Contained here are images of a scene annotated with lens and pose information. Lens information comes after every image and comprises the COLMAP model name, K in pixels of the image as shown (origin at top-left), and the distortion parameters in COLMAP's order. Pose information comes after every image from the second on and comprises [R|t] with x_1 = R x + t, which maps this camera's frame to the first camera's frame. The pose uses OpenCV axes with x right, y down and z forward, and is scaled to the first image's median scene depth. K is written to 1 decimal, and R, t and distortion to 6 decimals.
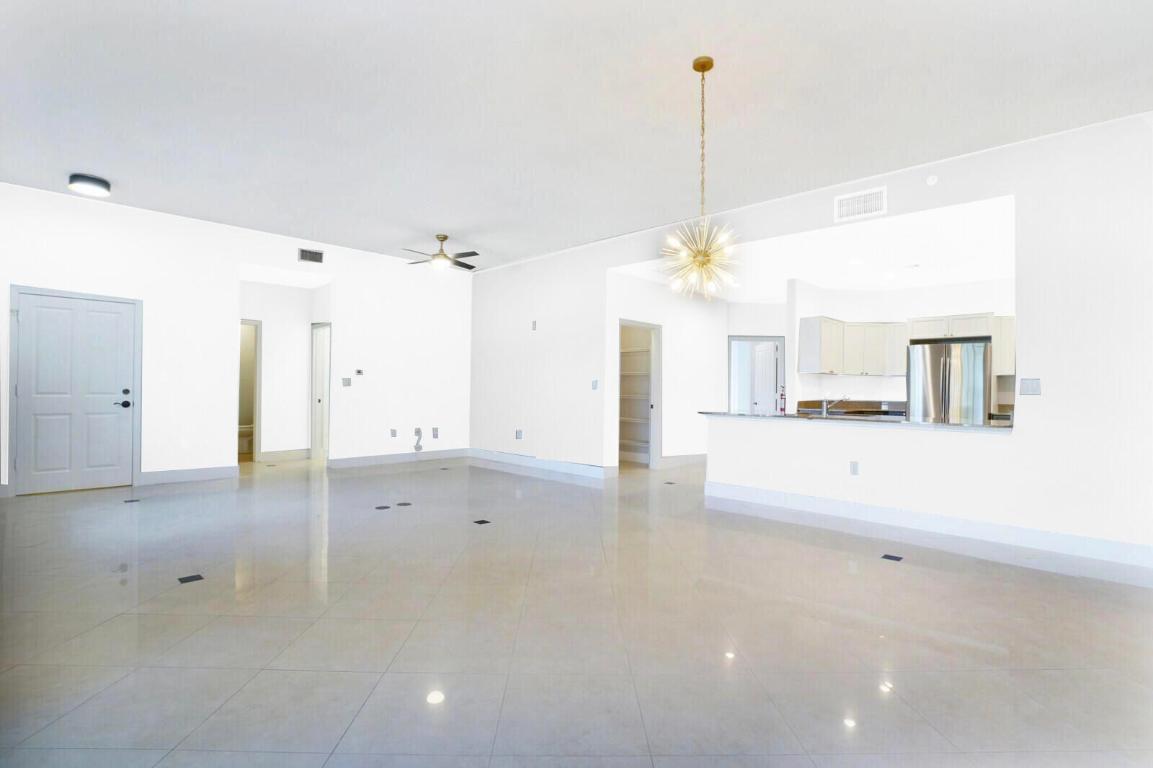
lens RADIAL K [[545.0, 0, 576.5], [0, 545.0, 384.0], [0, 0, 1]] dist [-0.000924, -0.000160]
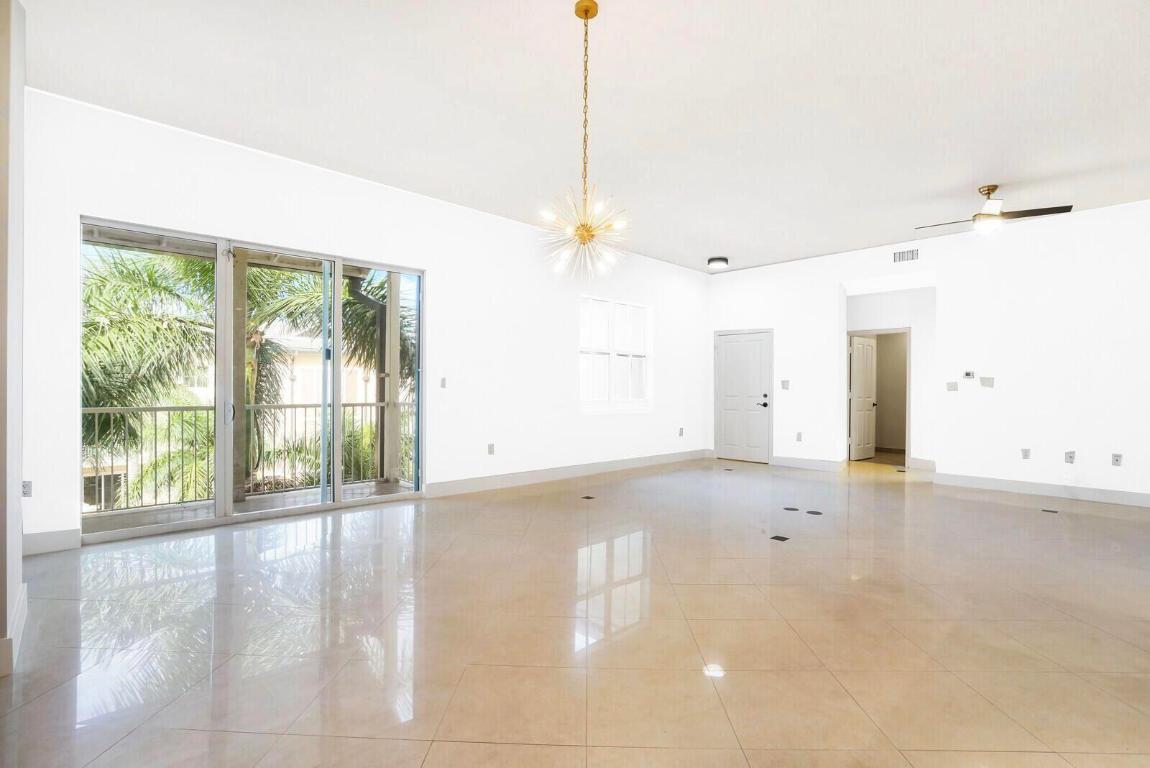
lens RADIAL K [[543.5, 0, 575.0], [0, 543.5, 384.0], [0, 0, 1]] dist [-0.000924, -0.000160]
pose [[0.009906, -0.019675, -0.999757, 0.563587], [0.001227, 0.999806, -0.019664, 0.010876], [0.999950, -0.001032, 0.009928, 0.501139]]
